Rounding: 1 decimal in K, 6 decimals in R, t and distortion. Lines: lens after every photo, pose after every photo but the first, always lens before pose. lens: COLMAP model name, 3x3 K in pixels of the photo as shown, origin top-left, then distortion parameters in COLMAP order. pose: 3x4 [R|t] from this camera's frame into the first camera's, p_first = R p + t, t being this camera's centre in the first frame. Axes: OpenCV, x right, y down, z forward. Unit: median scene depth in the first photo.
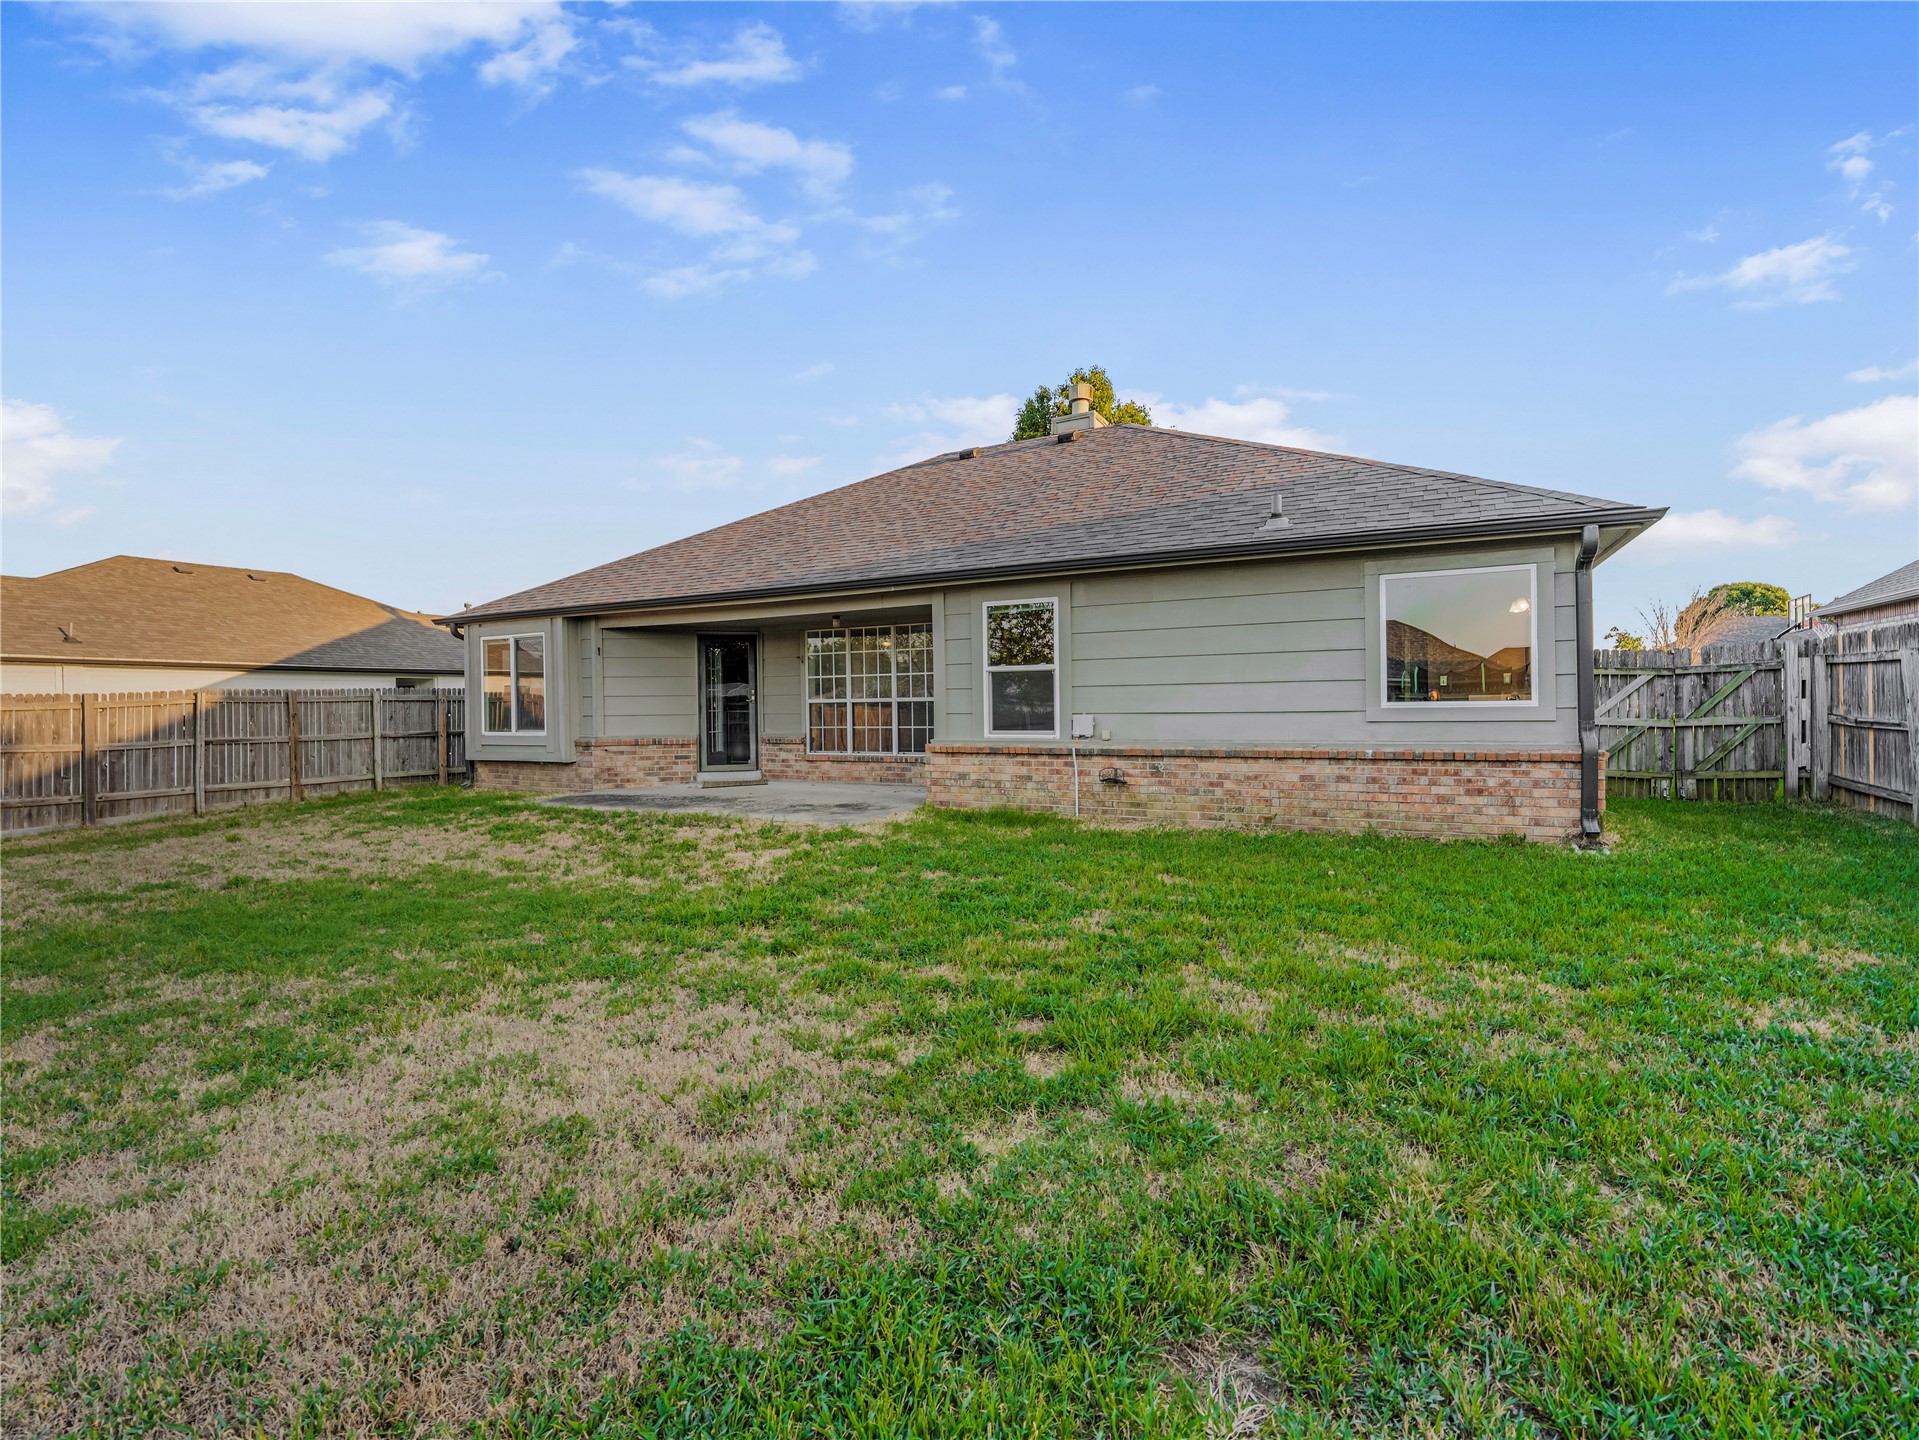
lens RADIAL K [[872.2, 0, 945.7], [0, 872.2, 711.8], [0, 0, 1]] dist [-0.002893, -0.000202]
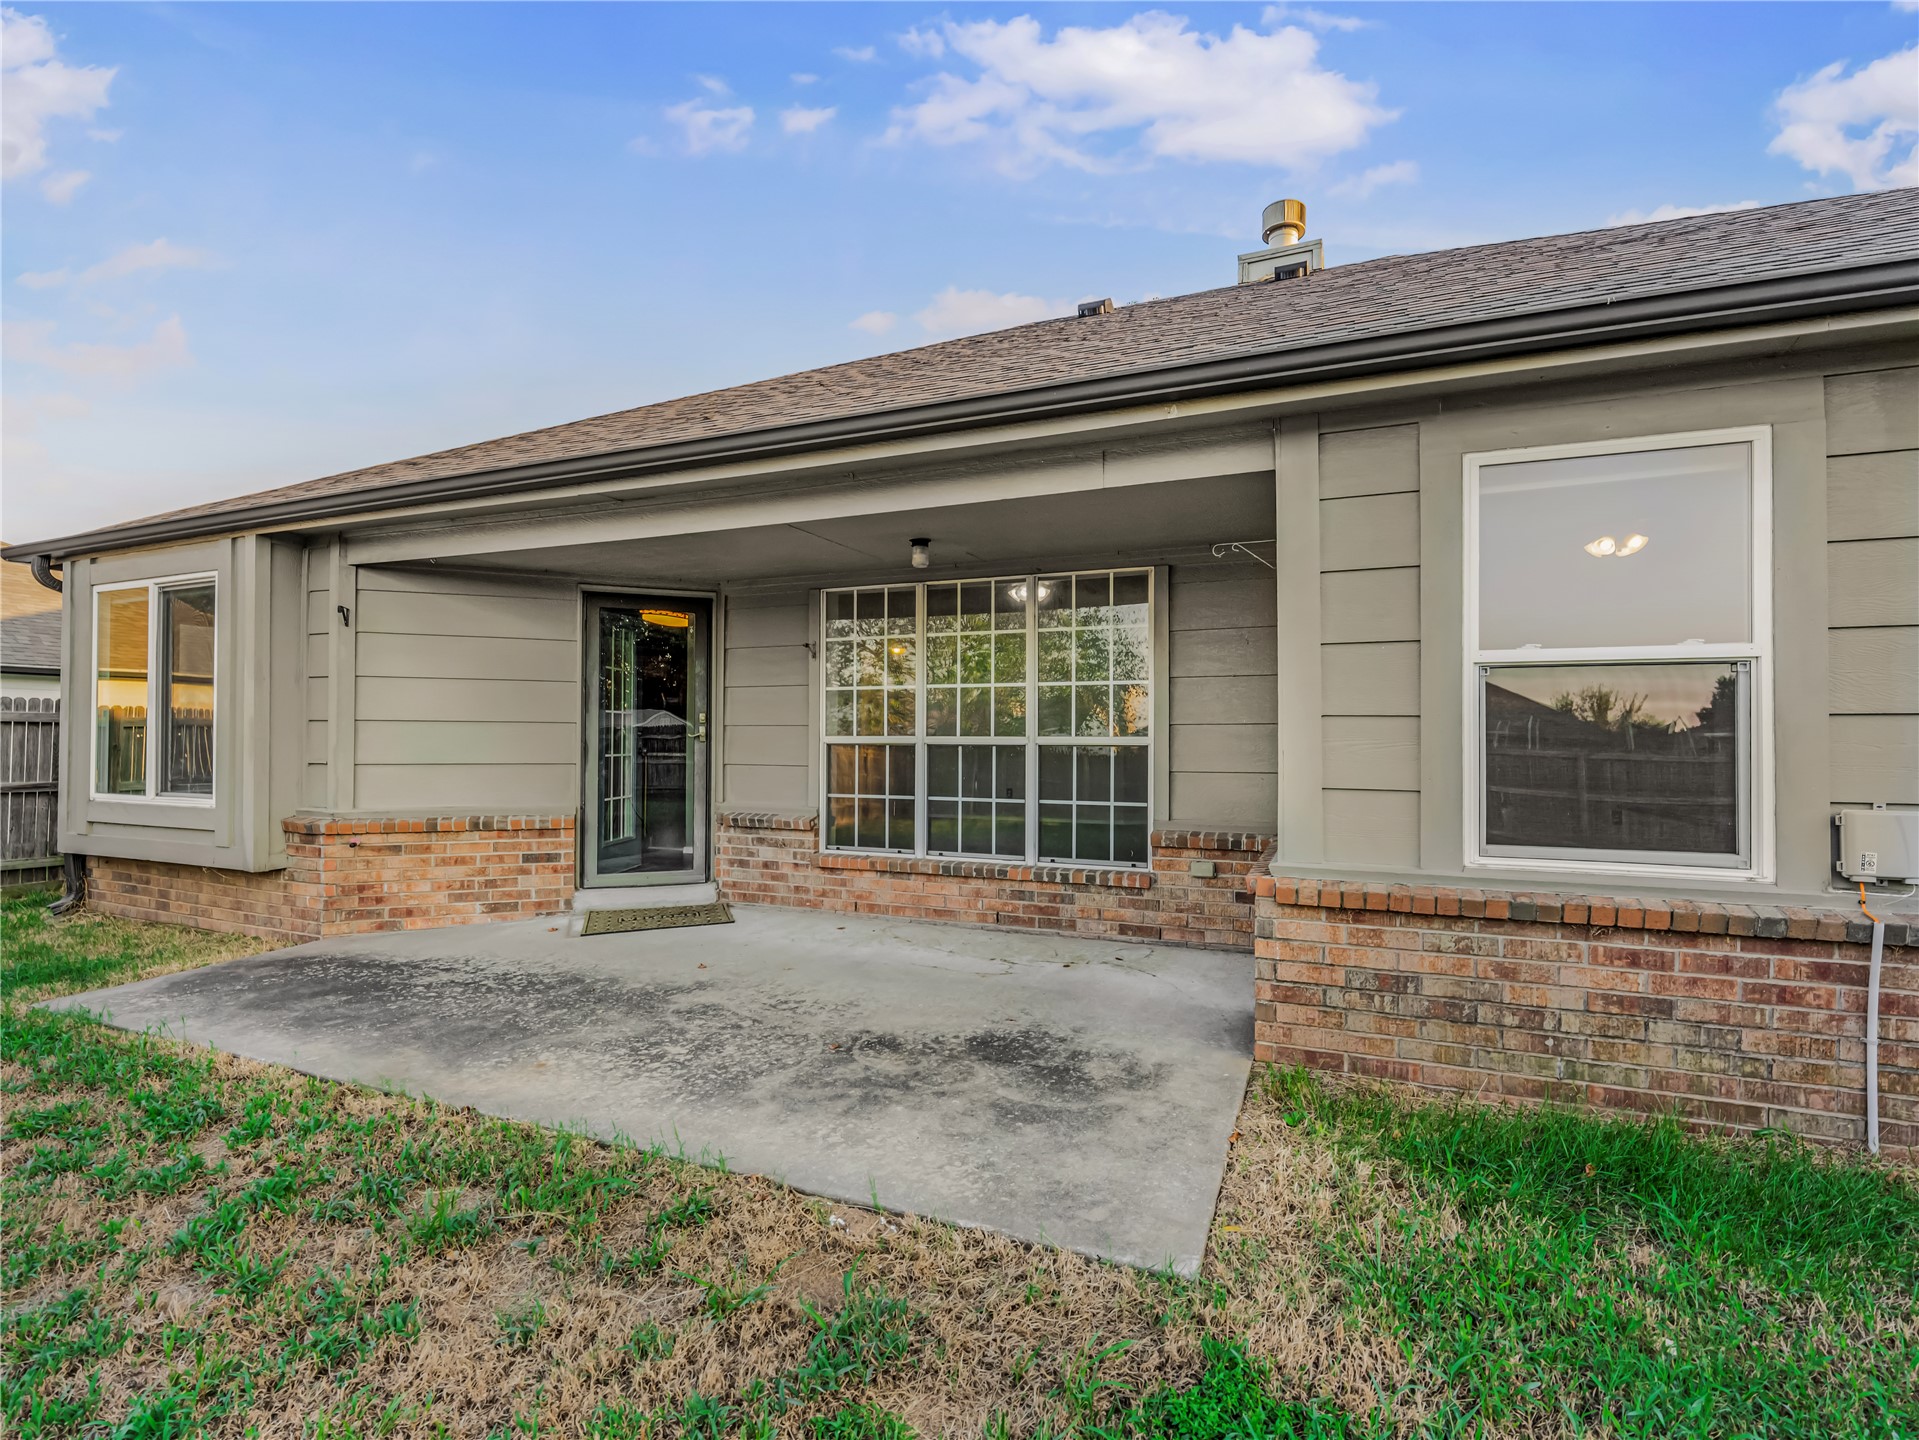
lens RADIAL K [[895.1, 0, 959.5], [0, 895.1, 720.0], [0, 0, 1]] dist [-0.003217, -0.000744]
pose [[0.994817, 0.019946, 0.099710, -0.148891], [-0.016919, 0.999373, -0.031115, -0.009501], [-0.100268, 0.029266, 0.994530, 0.573256]]
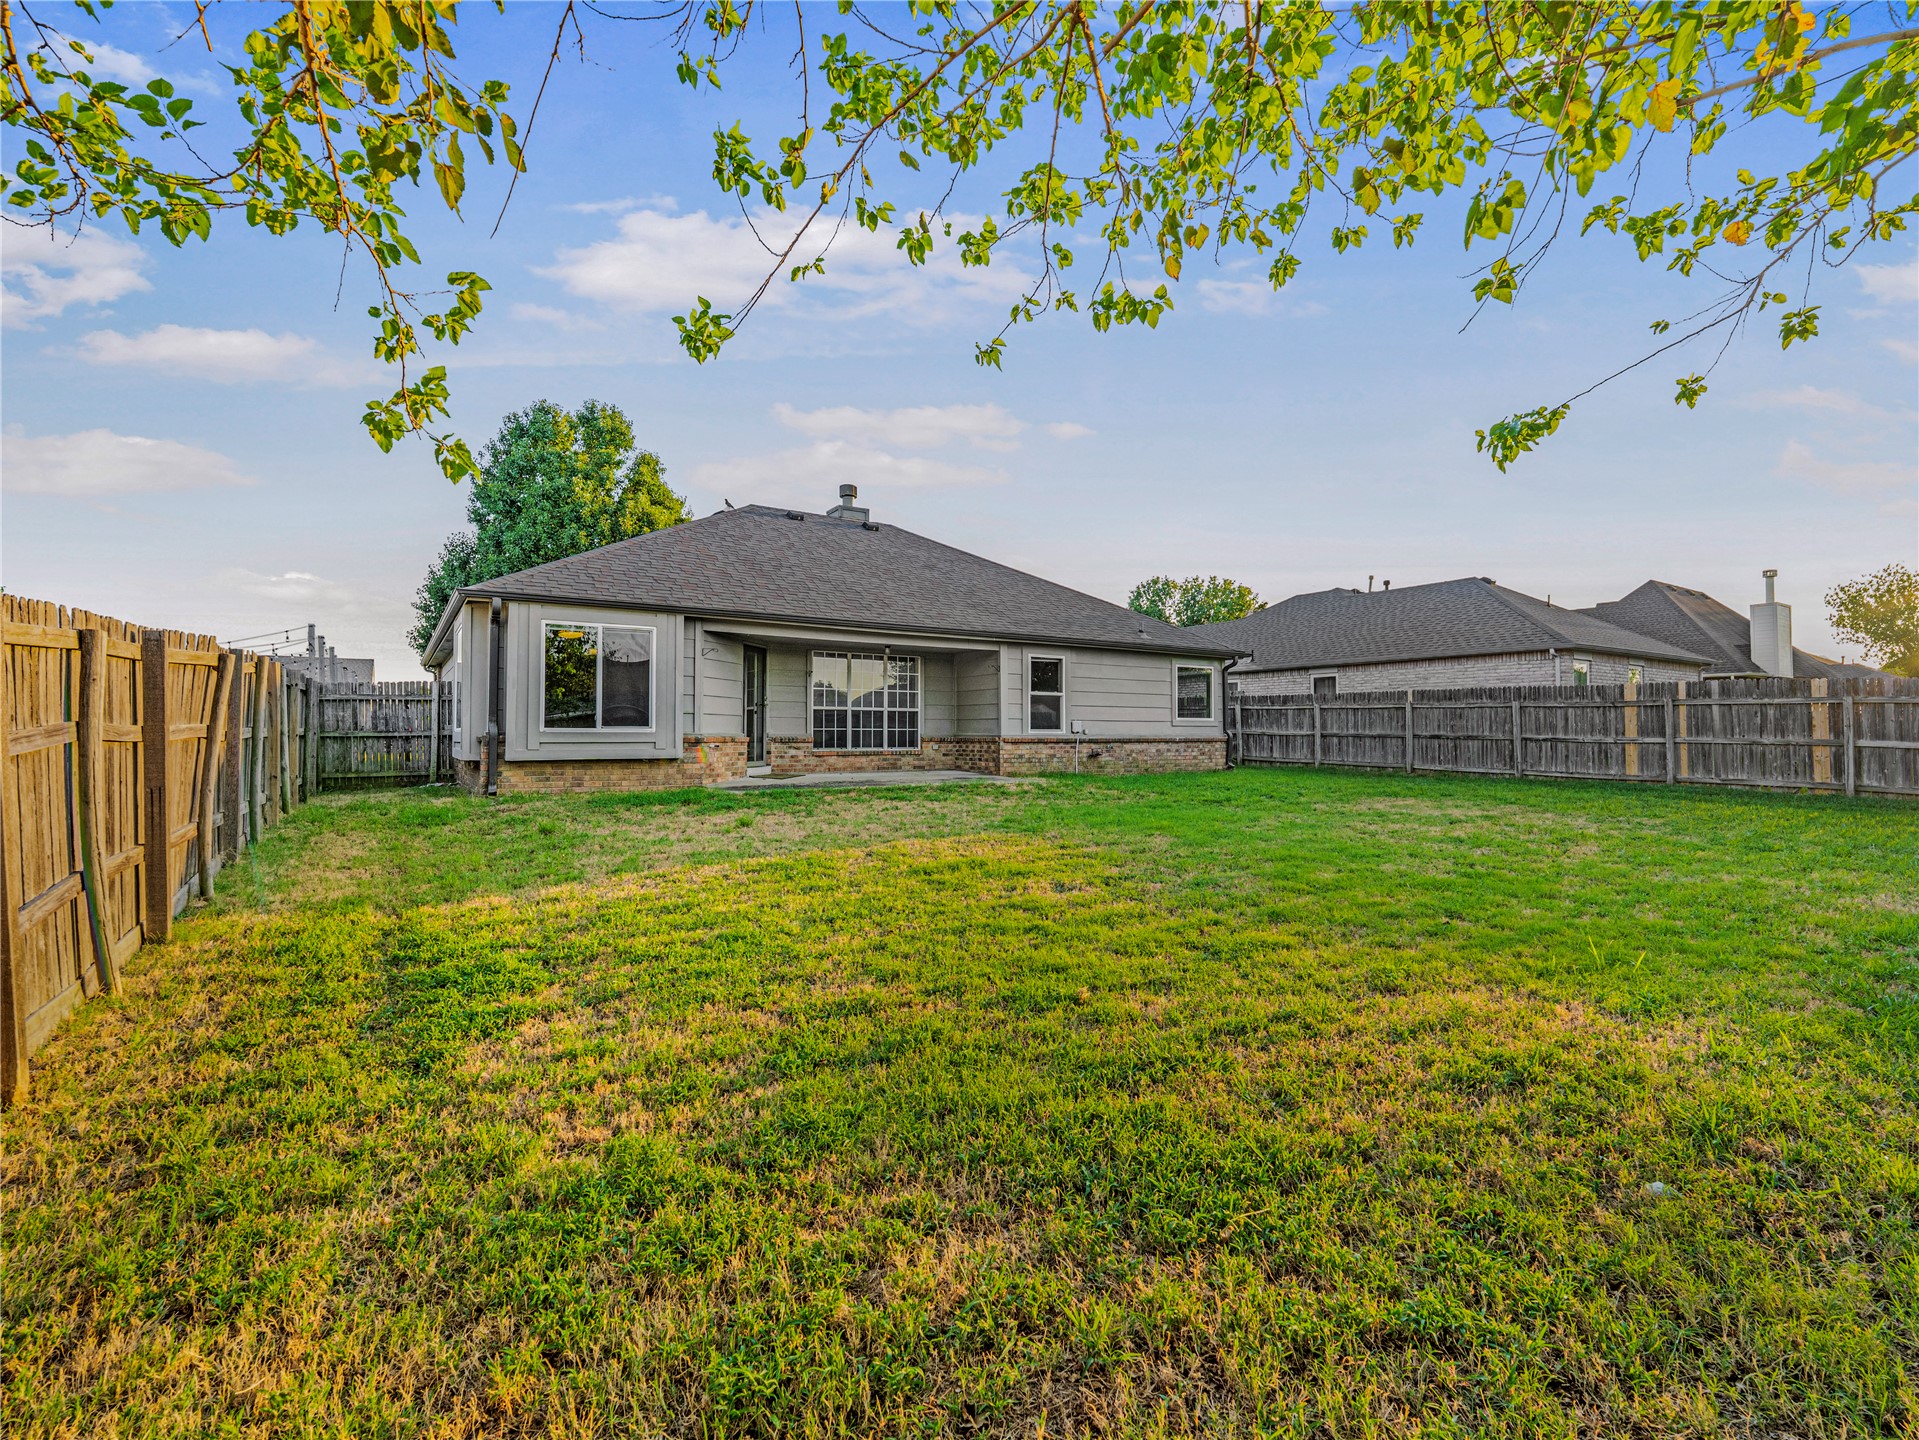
lens RADIAL K [[891.4, 0, 966.0], [0, 891.4, 696.9], [0, 0, 1]] dist [0.001308, -0.000020]
pose [[0.475950, 0.050076, 0.878045, -1.290839], [-0.002965, 0.998463, -0.055336, 0.046289], [-0.879467, 0.023734, 0.475367, 0.234972]]
